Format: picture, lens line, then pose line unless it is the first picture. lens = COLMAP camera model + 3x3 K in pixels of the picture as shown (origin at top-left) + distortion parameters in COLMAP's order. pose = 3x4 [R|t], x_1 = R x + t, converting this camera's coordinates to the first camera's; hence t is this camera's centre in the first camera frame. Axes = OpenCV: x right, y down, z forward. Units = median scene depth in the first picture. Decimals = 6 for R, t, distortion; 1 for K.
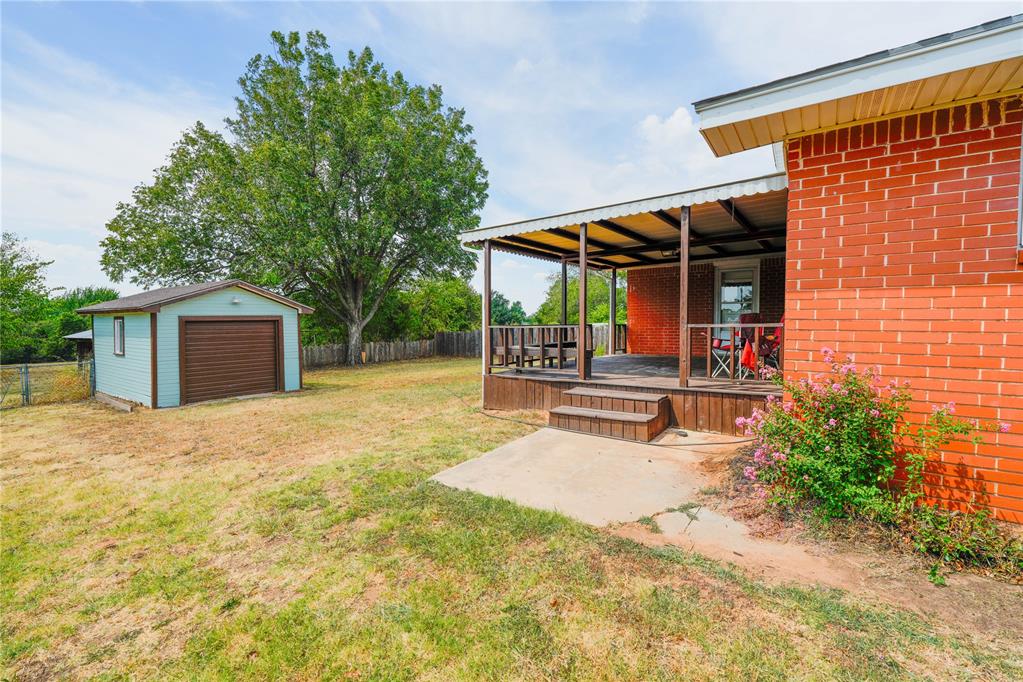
lens RADIAL K [[452.3, 0, 511.5], [0, 452.3, 341.0], [0, 0, 1]] dist [-0.010167, 0.000202]
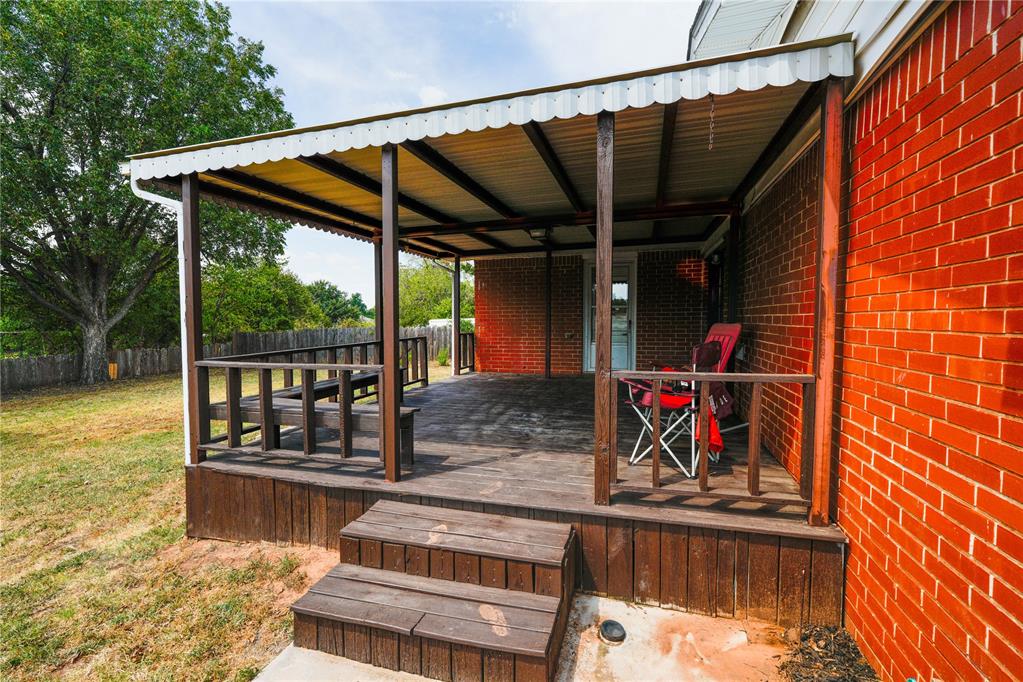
lens RADIAL K [[452.3, 0, 511.5], [0, 452.3, 341.0], [0, 0, 1]] dist [-0.010167, 0.000202]
pose [[0.943000, -0.016830, 0.332366, 0.036912], [0.011569, 0.999775, 0.017800, -0.020903], [-0.332590, -0.012940, 0.942983, 0.158704]]
